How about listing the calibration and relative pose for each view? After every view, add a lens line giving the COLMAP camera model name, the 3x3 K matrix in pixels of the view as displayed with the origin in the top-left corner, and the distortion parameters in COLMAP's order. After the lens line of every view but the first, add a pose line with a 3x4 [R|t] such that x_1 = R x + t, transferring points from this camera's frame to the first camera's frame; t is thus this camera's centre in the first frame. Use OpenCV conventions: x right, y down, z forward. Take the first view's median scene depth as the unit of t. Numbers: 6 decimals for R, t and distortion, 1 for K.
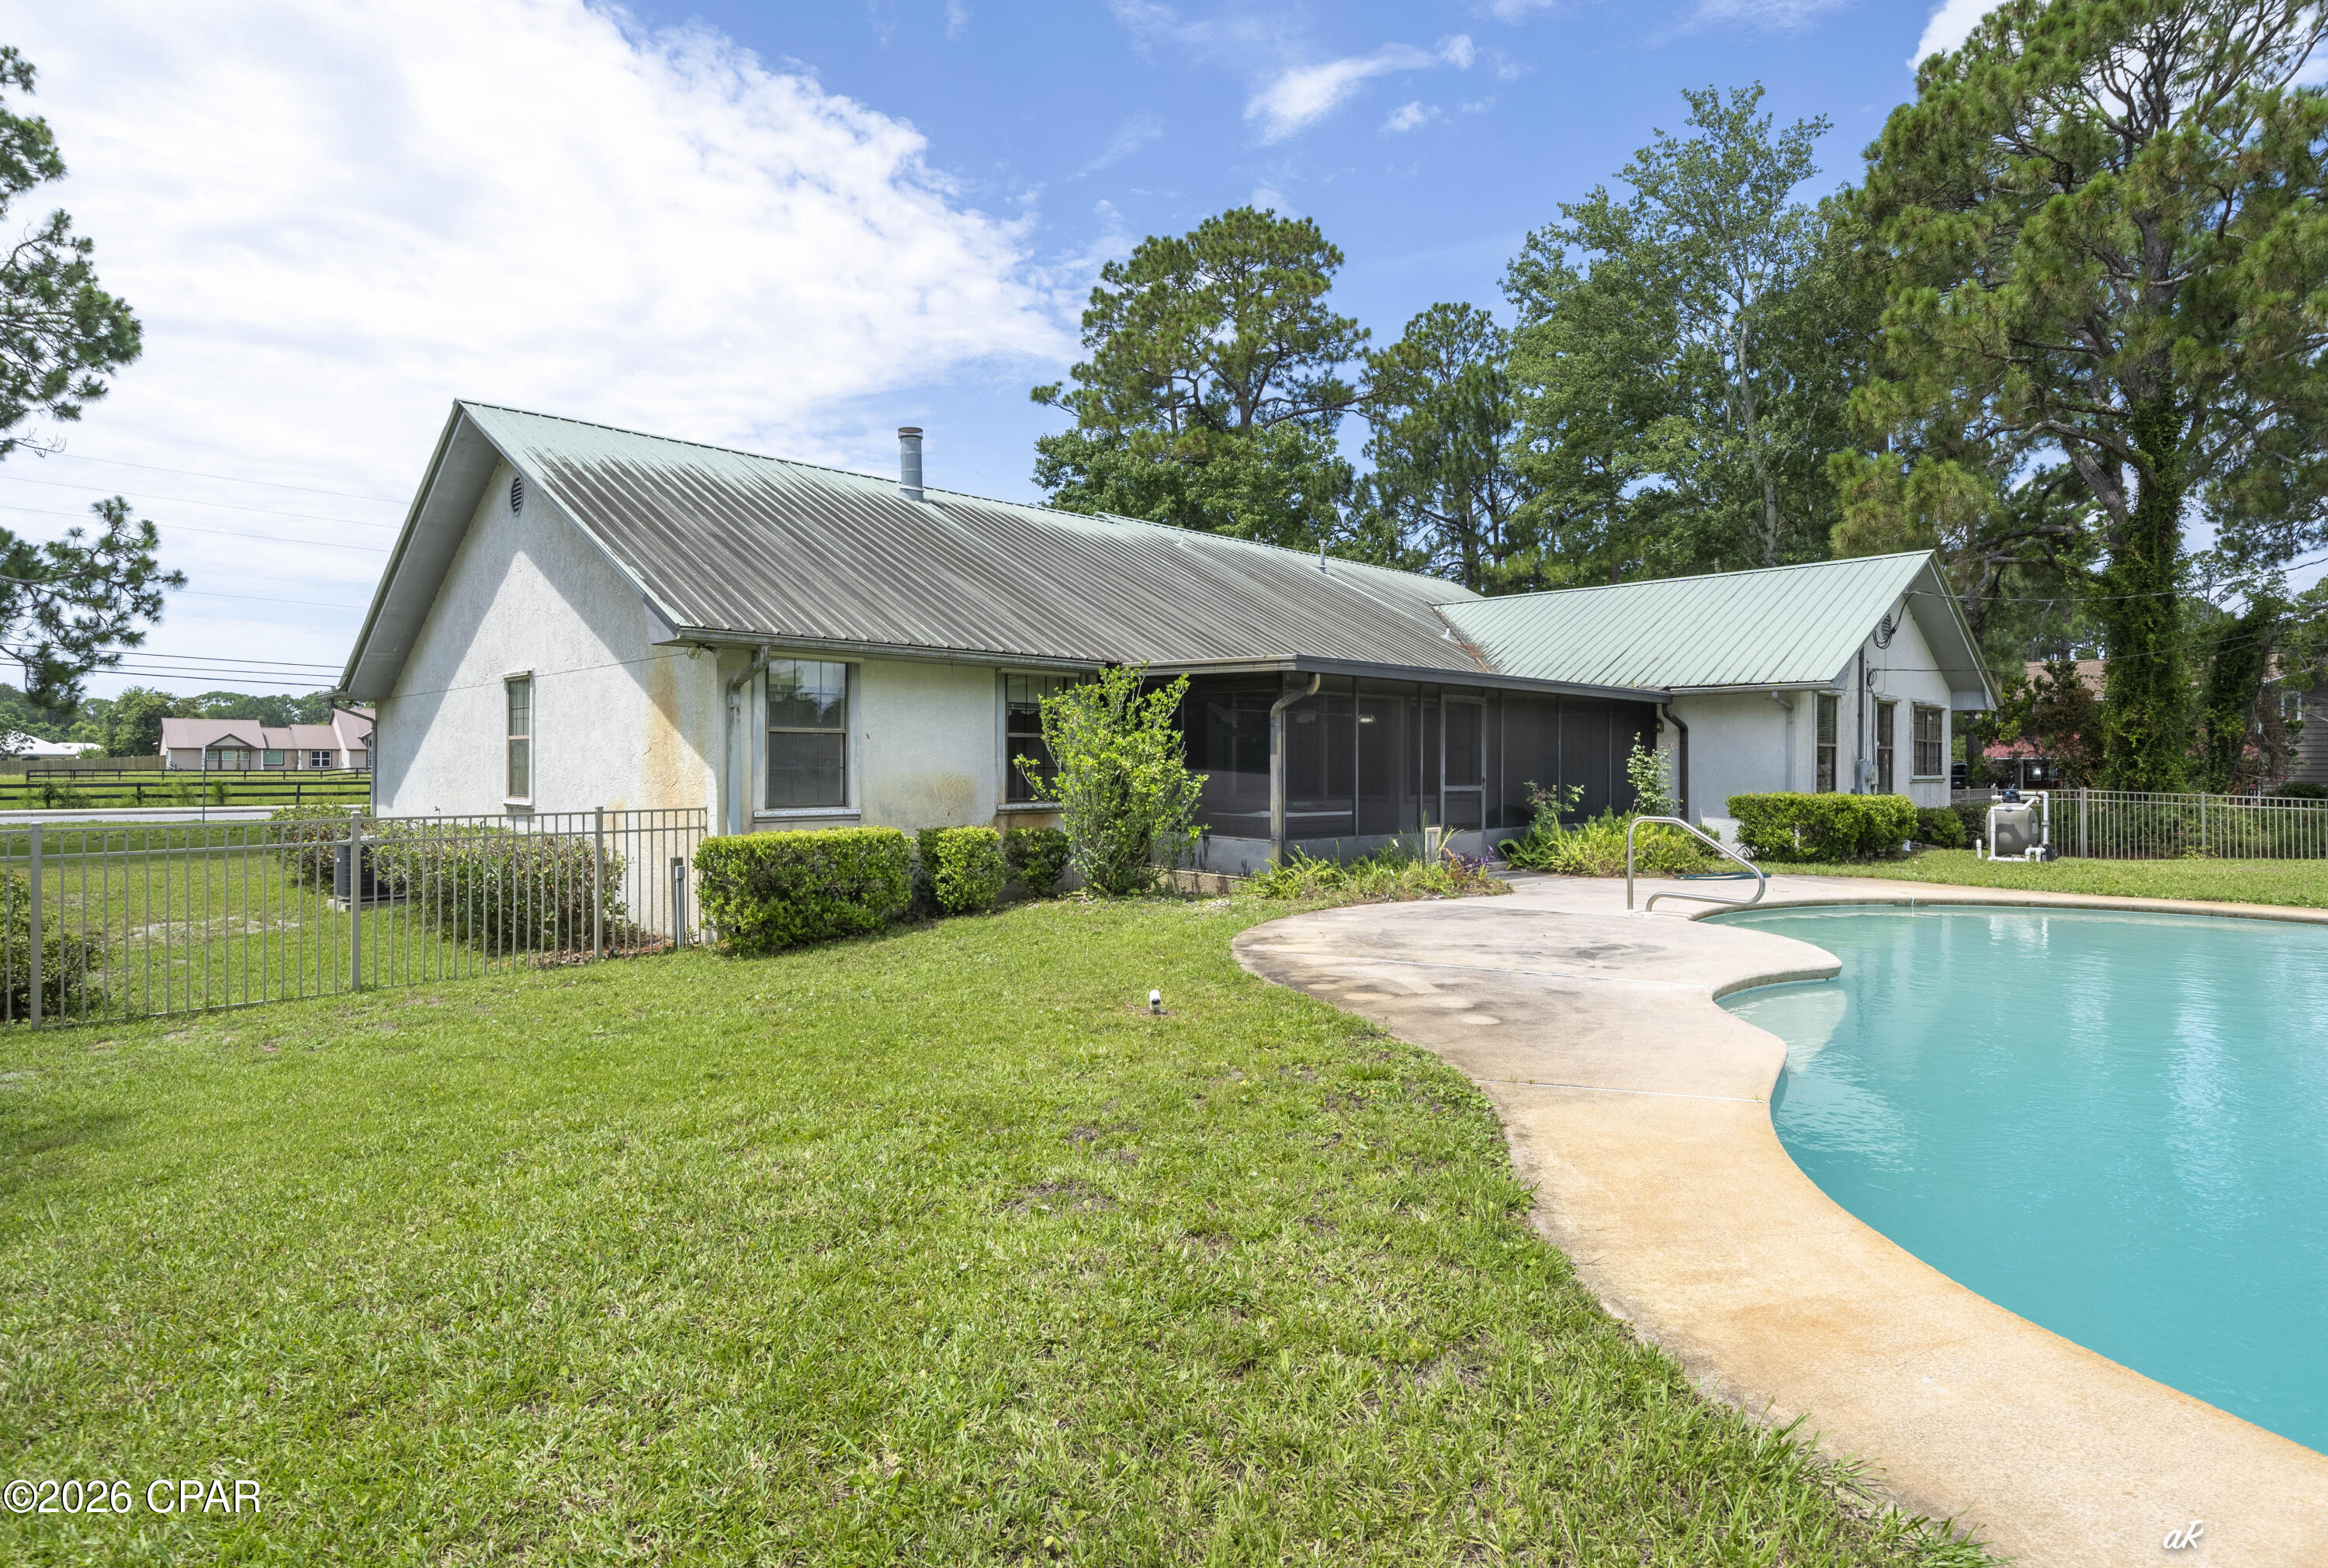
lens RADIAL K [[1240.4, 0, 1164.0], [0, 1240.4, 784.0], [0, 0, 1]] dist [-0.006232, -0.002751]
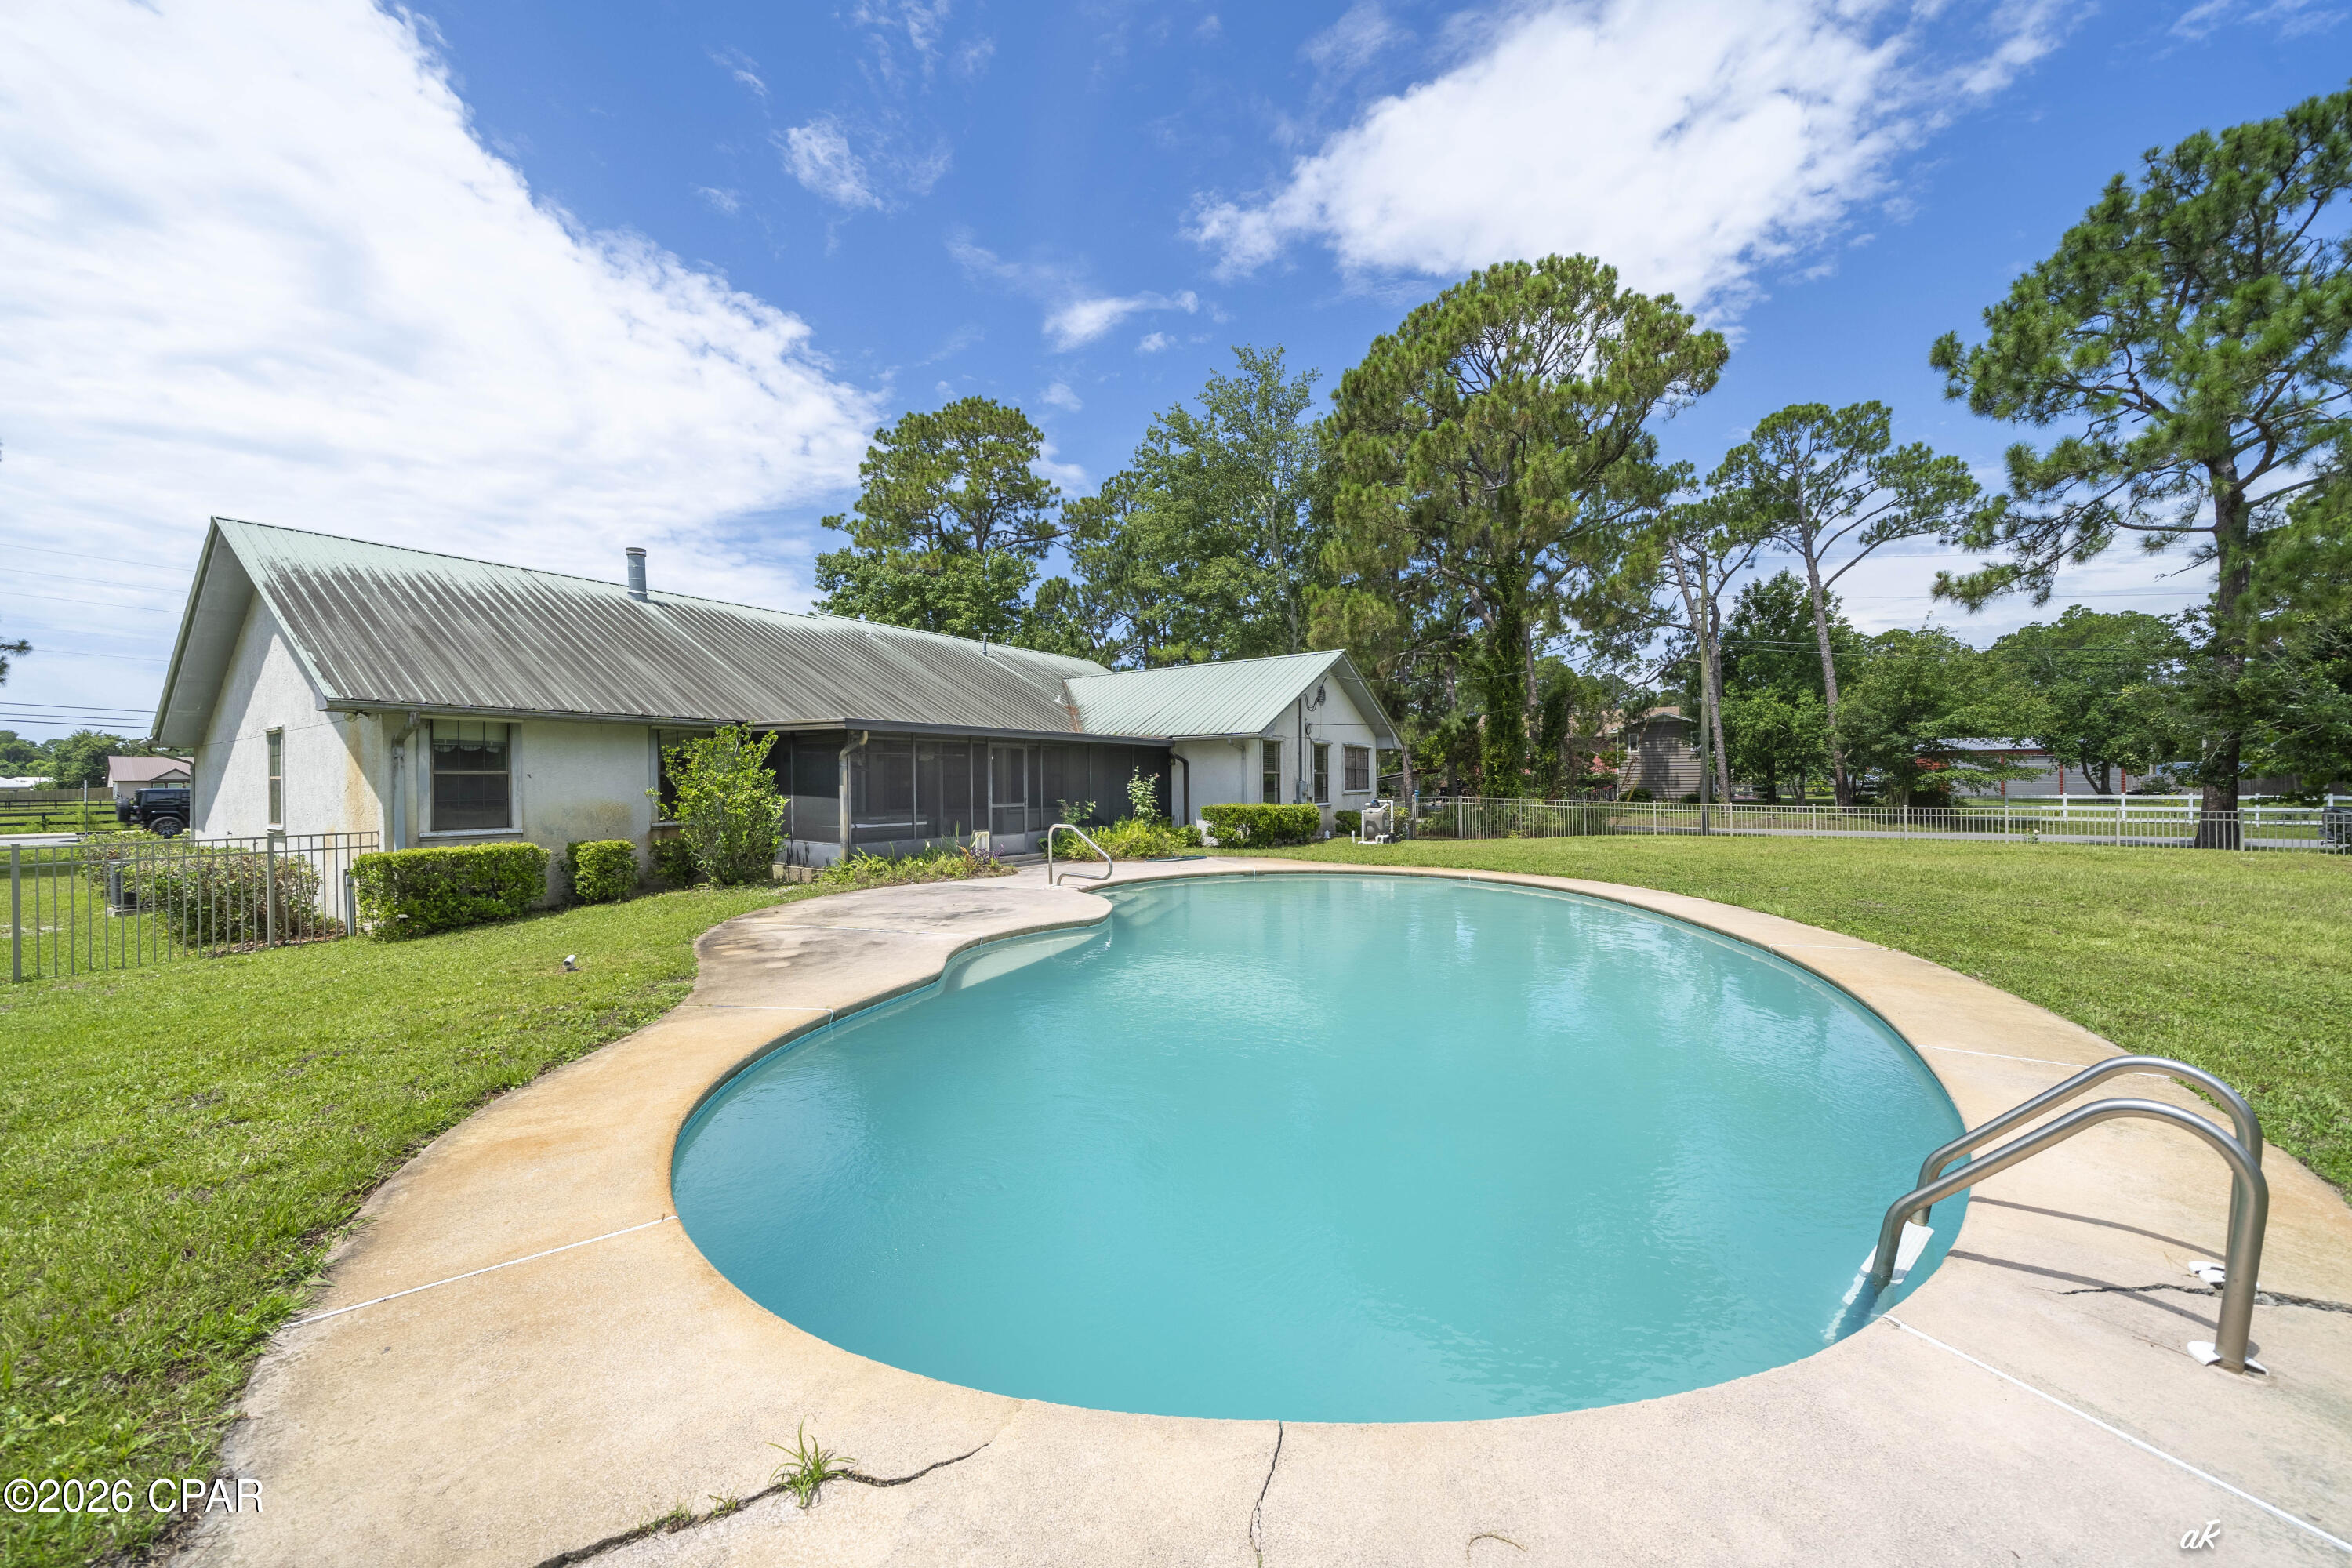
lens RADIAL K [[864.4, 0, 1175.2], [0, 864.4, 799.3], [0, 0, 1]] dist [-0.012511, -0.000088]
pose [[0.980347, -0.015444, 0.196675, 0.189846], [0.014586, 0.999877, 0.005809, -0.005301], [-0.196741, -0.002826, 0.980451, -0.053513]]
